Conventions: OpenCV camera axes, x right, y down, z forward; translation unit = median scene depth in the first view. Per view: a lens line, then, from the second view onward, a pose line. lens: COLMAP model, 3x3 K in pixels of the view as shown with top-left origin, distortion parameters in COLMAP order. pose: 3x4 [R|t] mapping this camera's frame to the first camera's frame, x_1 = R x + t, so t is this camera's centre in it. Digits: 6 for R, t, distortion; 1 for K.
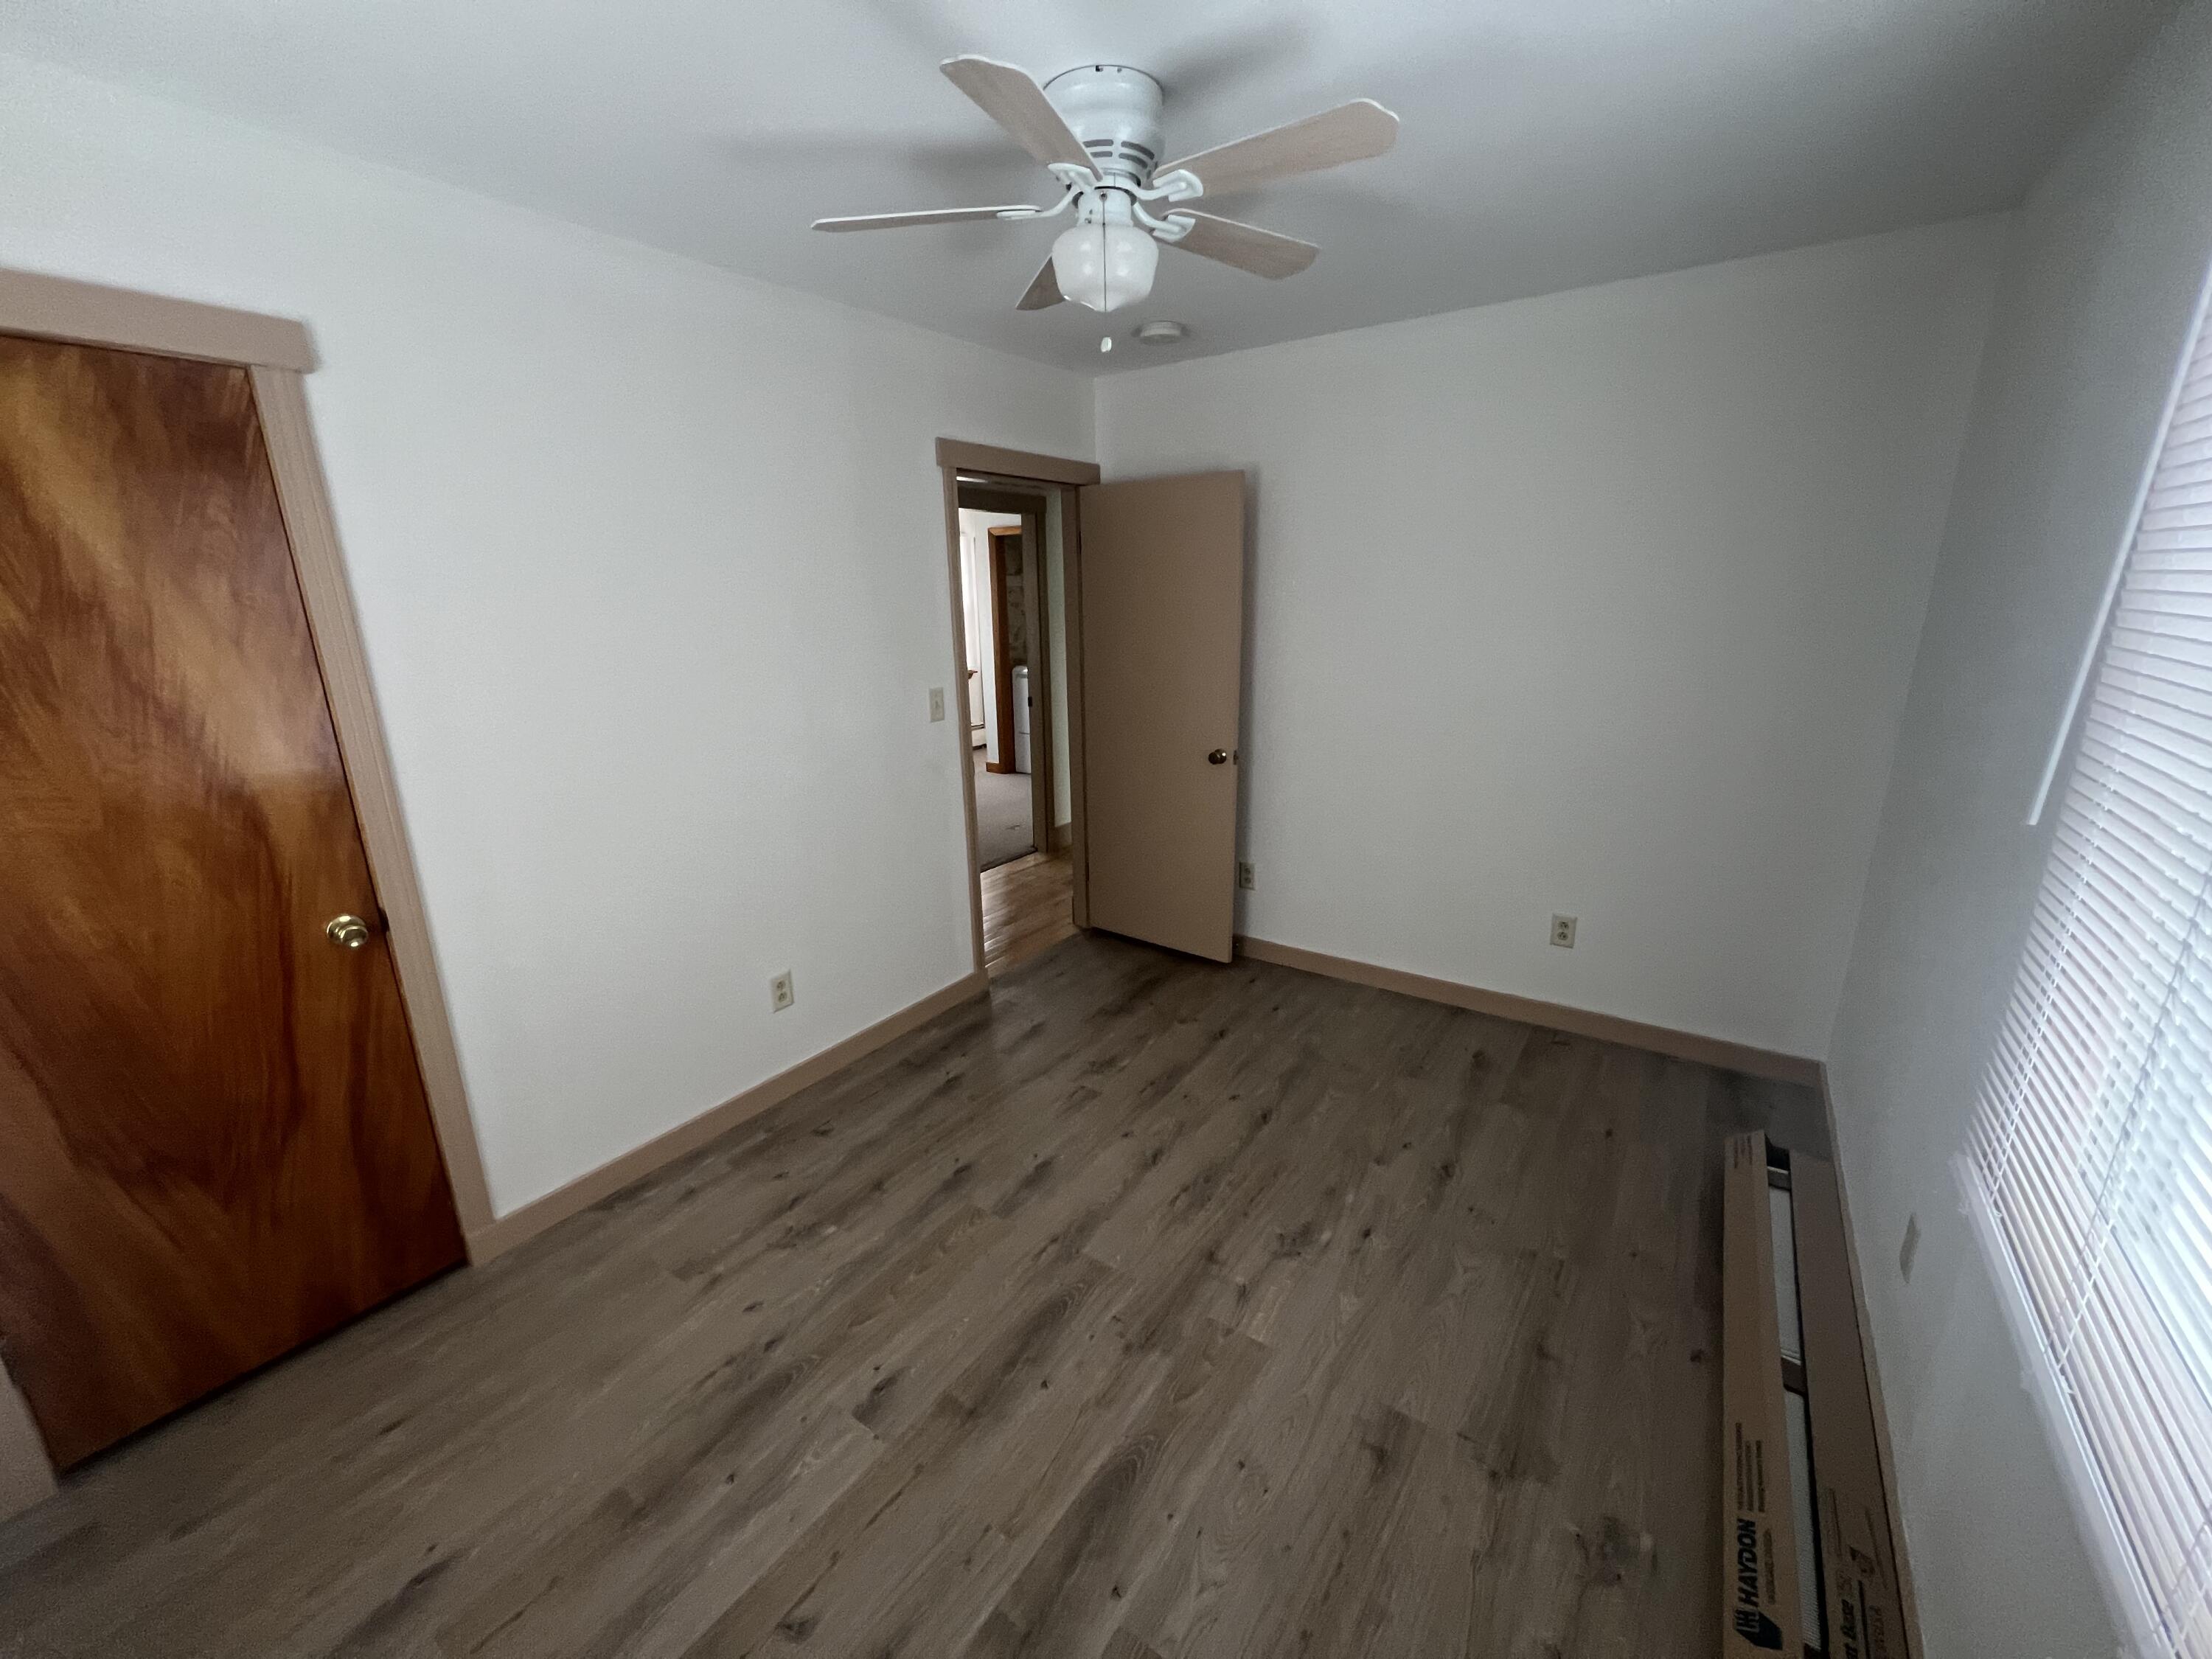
lens RADIAL K [[885.8, 0, 1099.5], [0, 885.8, 813.6], [0, 0, 1]] dist [-0.003643, 0.000273]
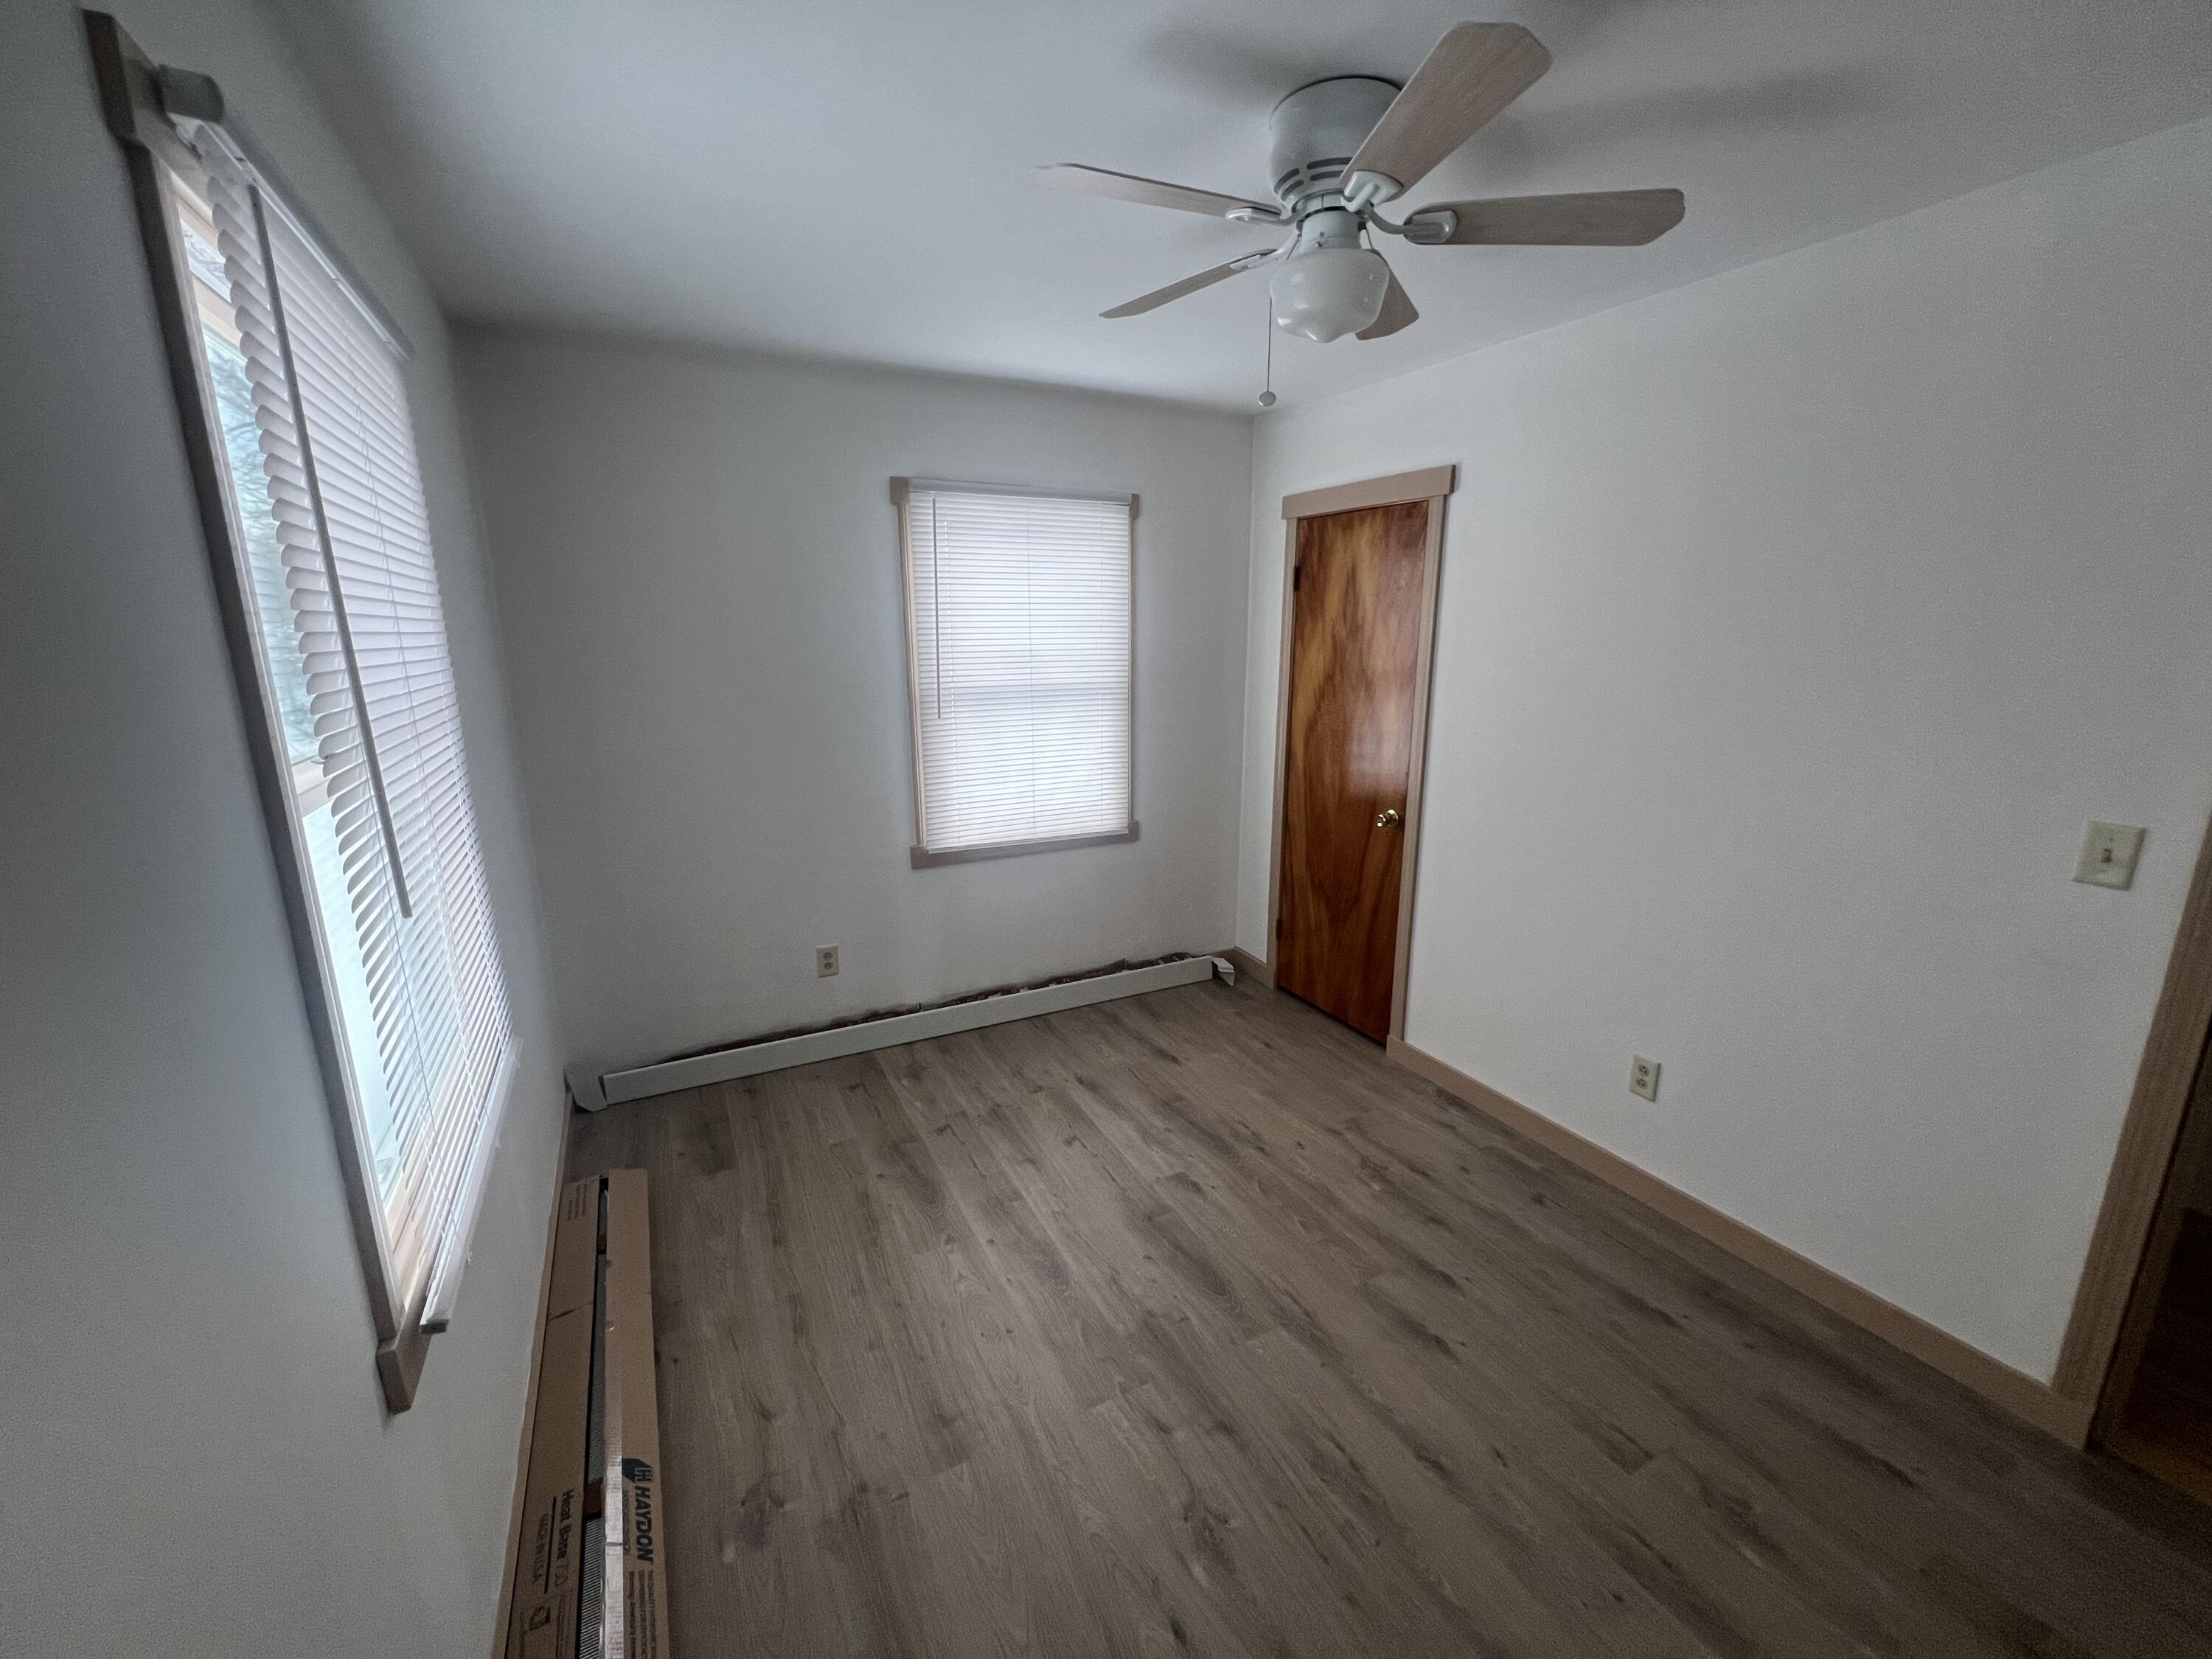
lens RADIAL K [[887.8, 0, 1116.4], [0, 887.8, 833.3], [0, 0, 1]] dist [-0.000672, -0.000781]
pose [[-0.452393, 0.225862, -0.862744, 0.851316], [-0.208454, 0.913820, 0.348539, -0.321581], [0.867114, 0.337519, -0.366324, 1.127458]]
